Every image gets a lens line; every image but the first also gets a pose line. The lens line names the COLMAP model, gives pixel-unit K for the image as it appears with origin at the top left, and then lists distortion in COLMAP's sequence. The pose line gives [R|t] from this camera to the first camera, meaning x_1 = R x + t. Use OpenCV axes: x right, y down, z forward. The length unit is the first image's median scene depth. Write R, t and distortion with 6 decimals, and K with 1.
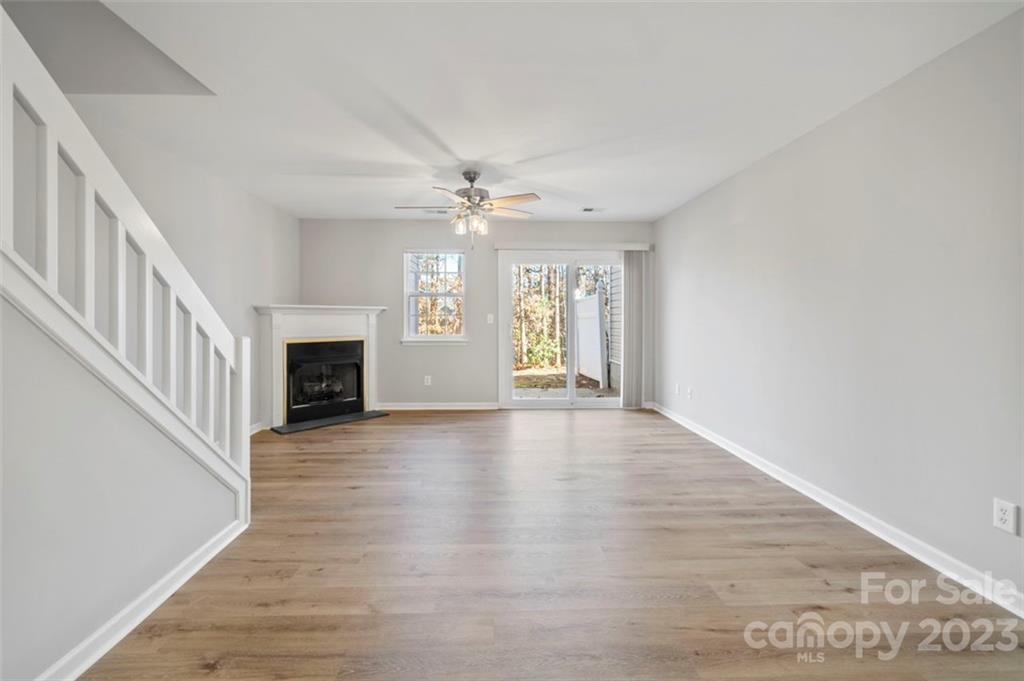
lens RADIAL K [[443.1, 0, 505.1], [0, 443.1, 318.6], [0, 0, 1]] dist [-0.002828, -0.000019]
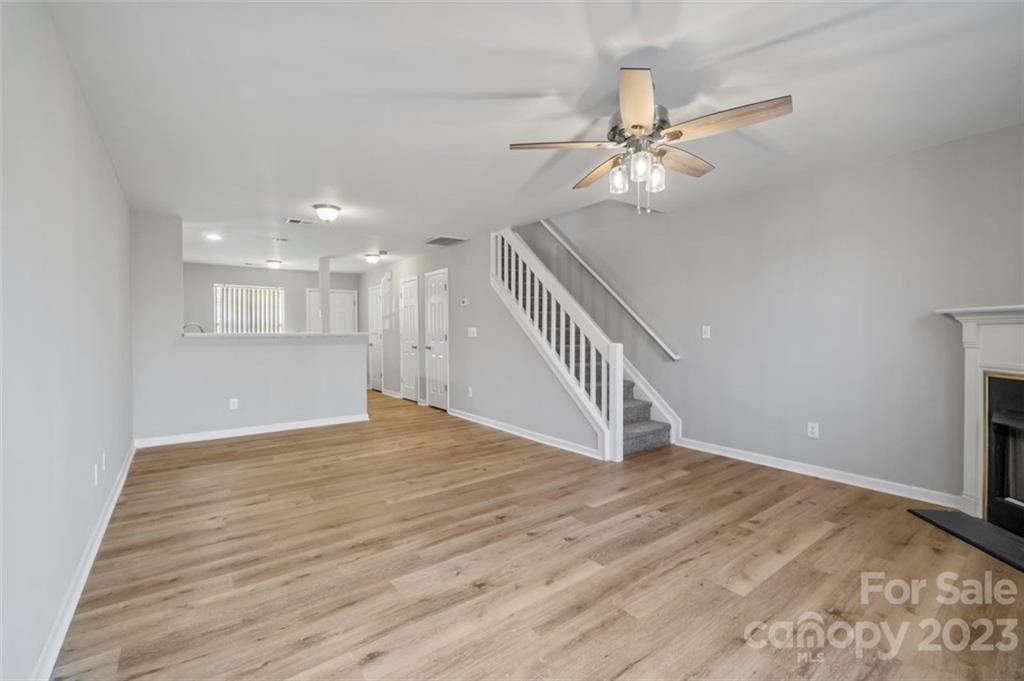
lens RADIAL K [[440.4, 0, 501.7], [0, 440.4, 333.7], [0, 0, 1]] dist [-0.002428, 0.000640]
pose [[-0.825877, 0.004866, -0.563830, 0.336650], [0.000504, 0.999969, 0.007890, -0.002605], [0.563850, 0.006232, -0.825853, 1.139962]]
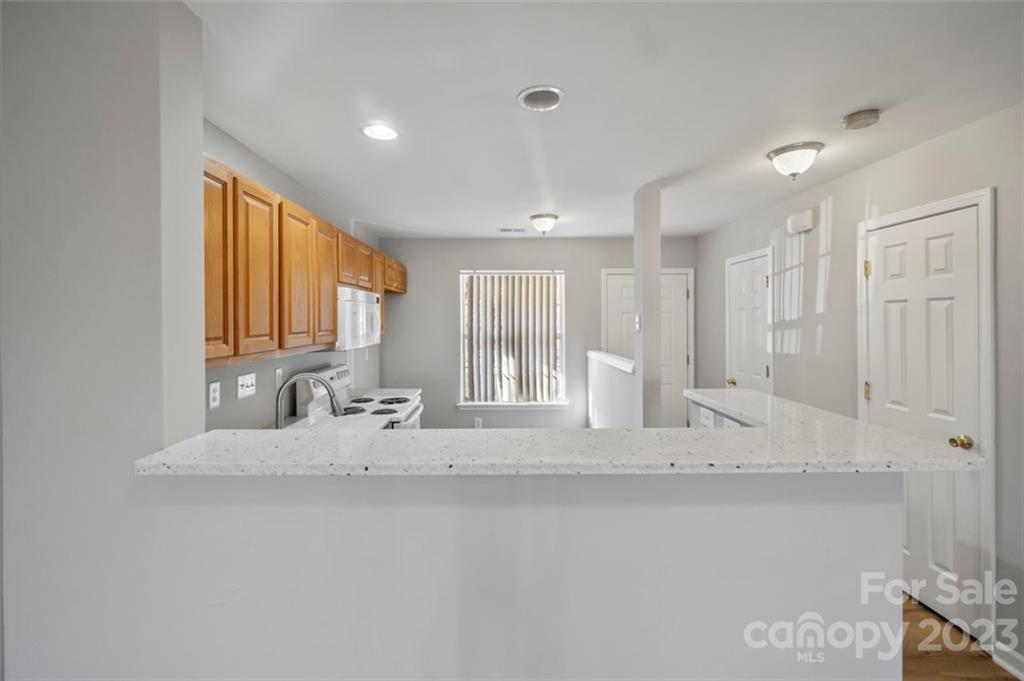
lens RADIAL K [[443.1, 0, 505.1], [0, 443.1, 318.6], [0, 0, 1]] dist [-0.002828, -0.000019]
pose [[-0.999840, 0.003052, 0.017601, 0.170272], [0.003114, 0.999989, 0.003486, -0.072510], [-0.017590, 0.003540, -0.999839, 0.139788]]
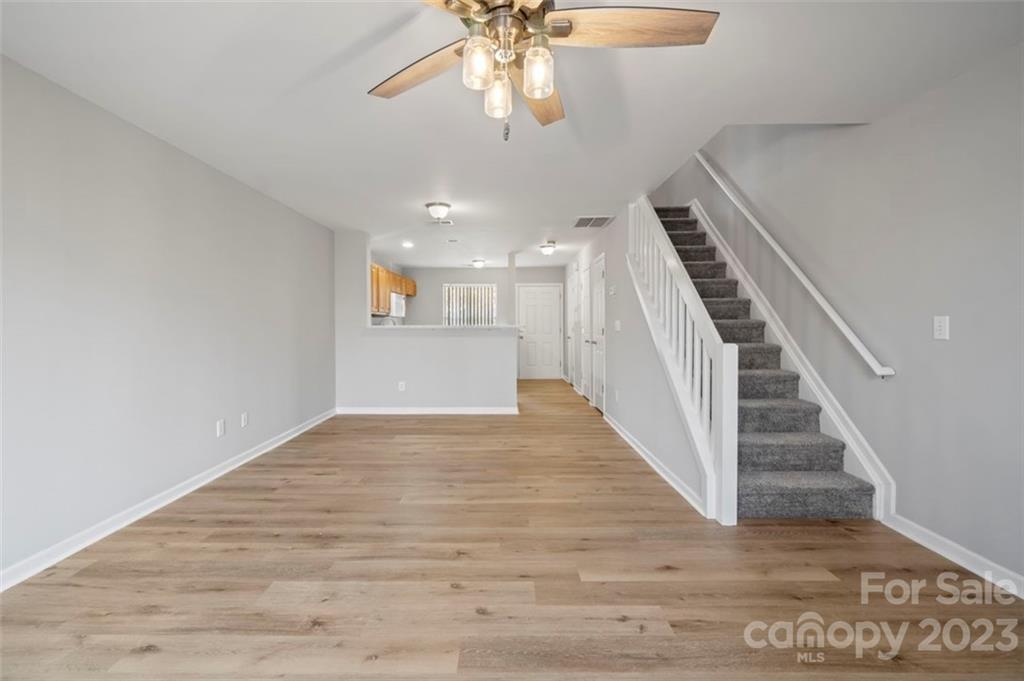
lens RADIAL K [[440.4, 0, 501.7], [0, 440.4, 333.7], [0, 0, 1]] dist [-0.002428, 0.000640]
pose [[-0.998881, 0.000748, 0.047283, -0.072265], [0.001930, 0.999687, 0.024950, -0.004075], [-0.047250, 0.025013, -0.998570, 1.126994]]
